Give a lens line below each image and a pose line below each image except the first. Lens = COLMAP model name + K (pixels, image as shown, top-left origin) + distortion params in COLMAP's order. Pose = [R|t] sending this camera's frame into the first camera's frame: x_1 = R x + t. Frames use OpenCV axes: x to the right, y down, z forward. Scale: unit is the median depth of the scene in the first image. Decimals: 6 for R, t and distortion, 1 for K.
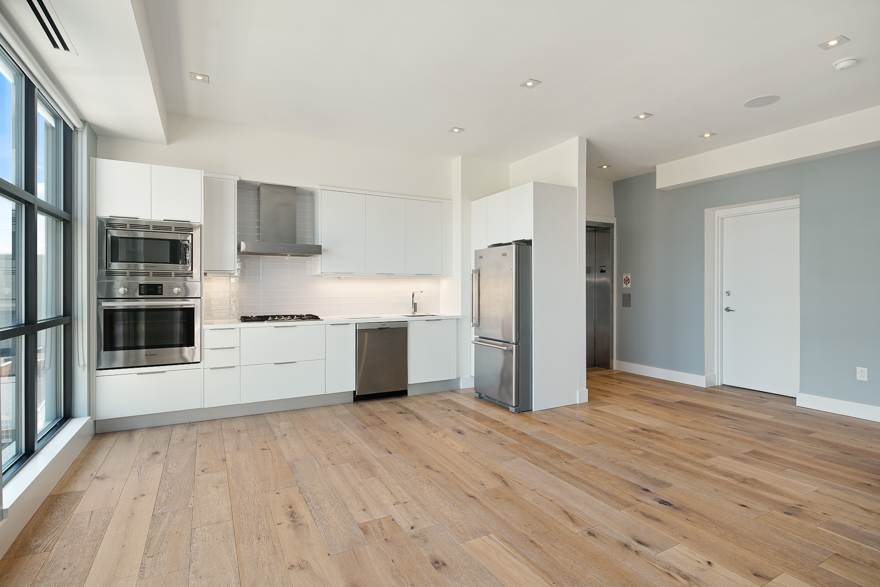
lens RADIAL K [[427.6, 0, 442.2], [0, 427.6, 287.1], [0, 0, 1]] dist [0.004609, -0.004601]
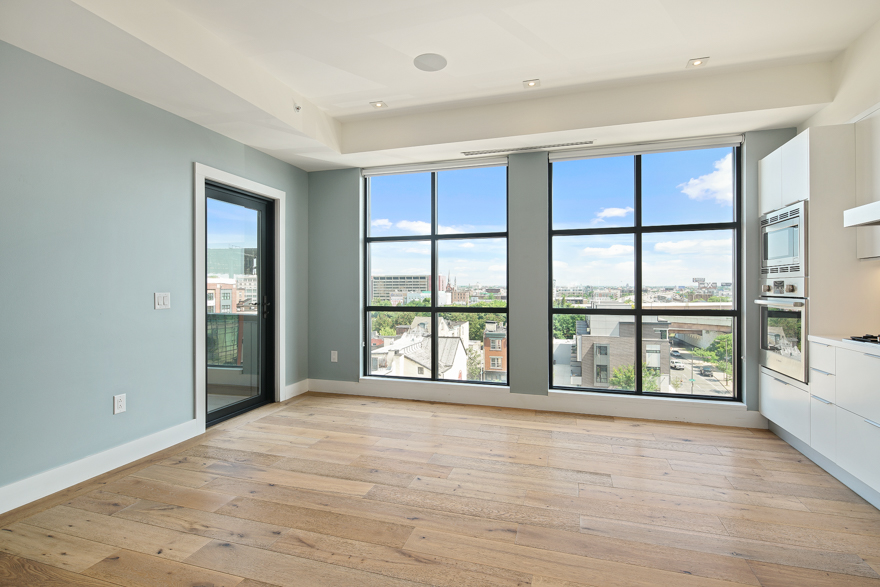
lens RADIAL K [[427.6, 0, 436.5], [0, 427.6, 288.9], [0, 0, 1]] dist [0.004609, -0.004601]
pose [[-0.720159, -0.001231, -0.693808, 0.446270], [0.001988, 0.999991, -0.003837, 0.010454], [0.693806, -0.004143, -0.720150, 1.142226]]
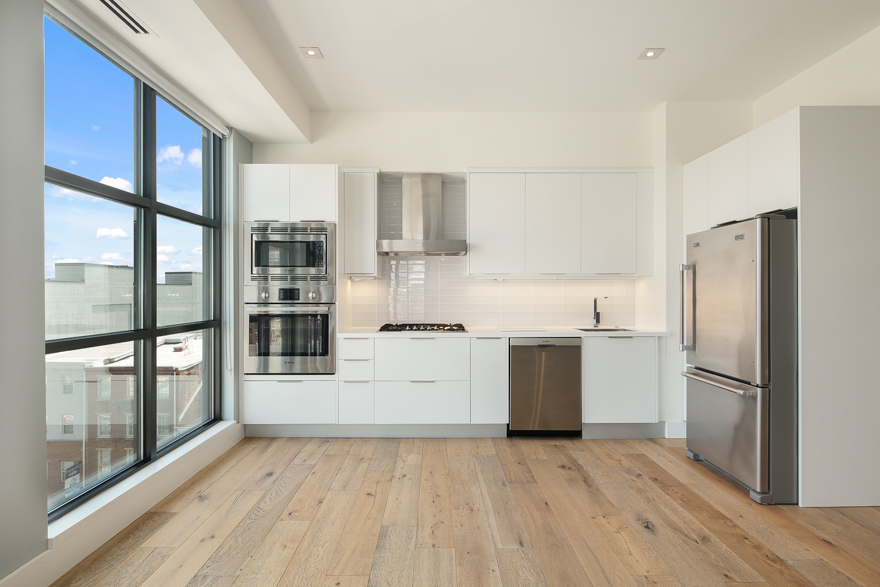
lens RADIAL K [[427.6, 0, 440.2], [0, 427.6, 290.9], [0, 0, 1]] dist [0.004609, -0.004601]
pose [[0.882435, -0.003620, -0.470420, 0.067346], [0.003022, 0.999993, -0.002026, 0.001171], [0.470424, 0.000367, 0.882440, 0.314655]]
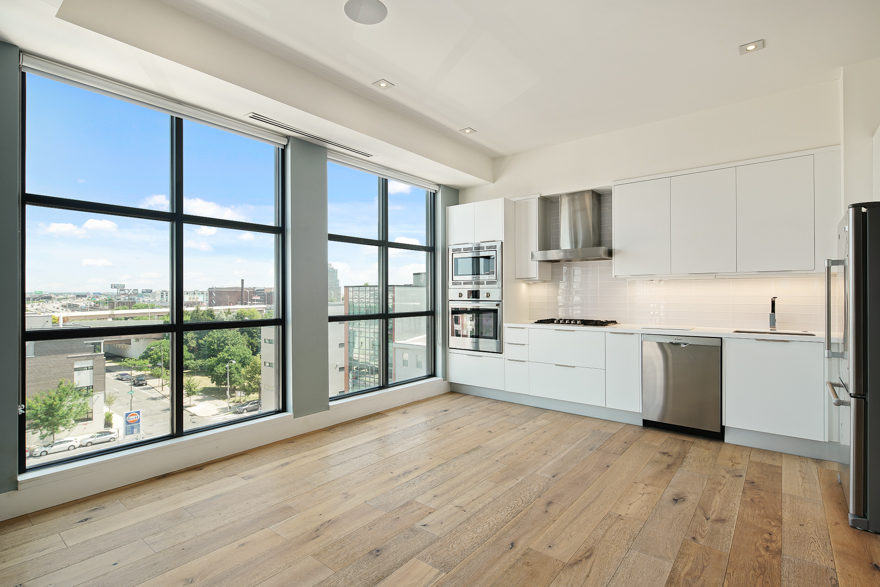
lens RADIAL K [[427.6, 0, 440.0], [0, 427.6, 290.5], [0, 0, 1]] dist [0.004609, -0.004601]
pose [[0.383267, -0.011237, -0.923569, 0.531008], [0.005502, 0.999936, -0.009883, 0.006709], [0.923621, -0.001294, 0.383305, 0.380464]]
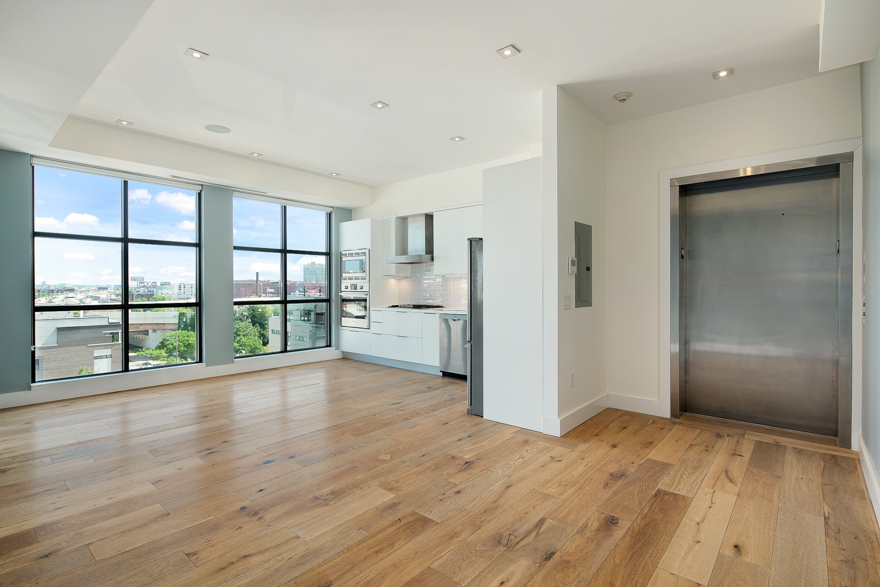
lens RADIAL K [[427.6, 0, 439.5], [0, 427.6, 286.3], [0, 0, 1]] dist [0.004609, -0.004601]
pose [[0.354327, -0.004524, -0.935110, 1.212252], [0.004057, 0.999986, -0.003301, 0.010855], [0.935113, -0.002624, 0.354341, 0.683755]]
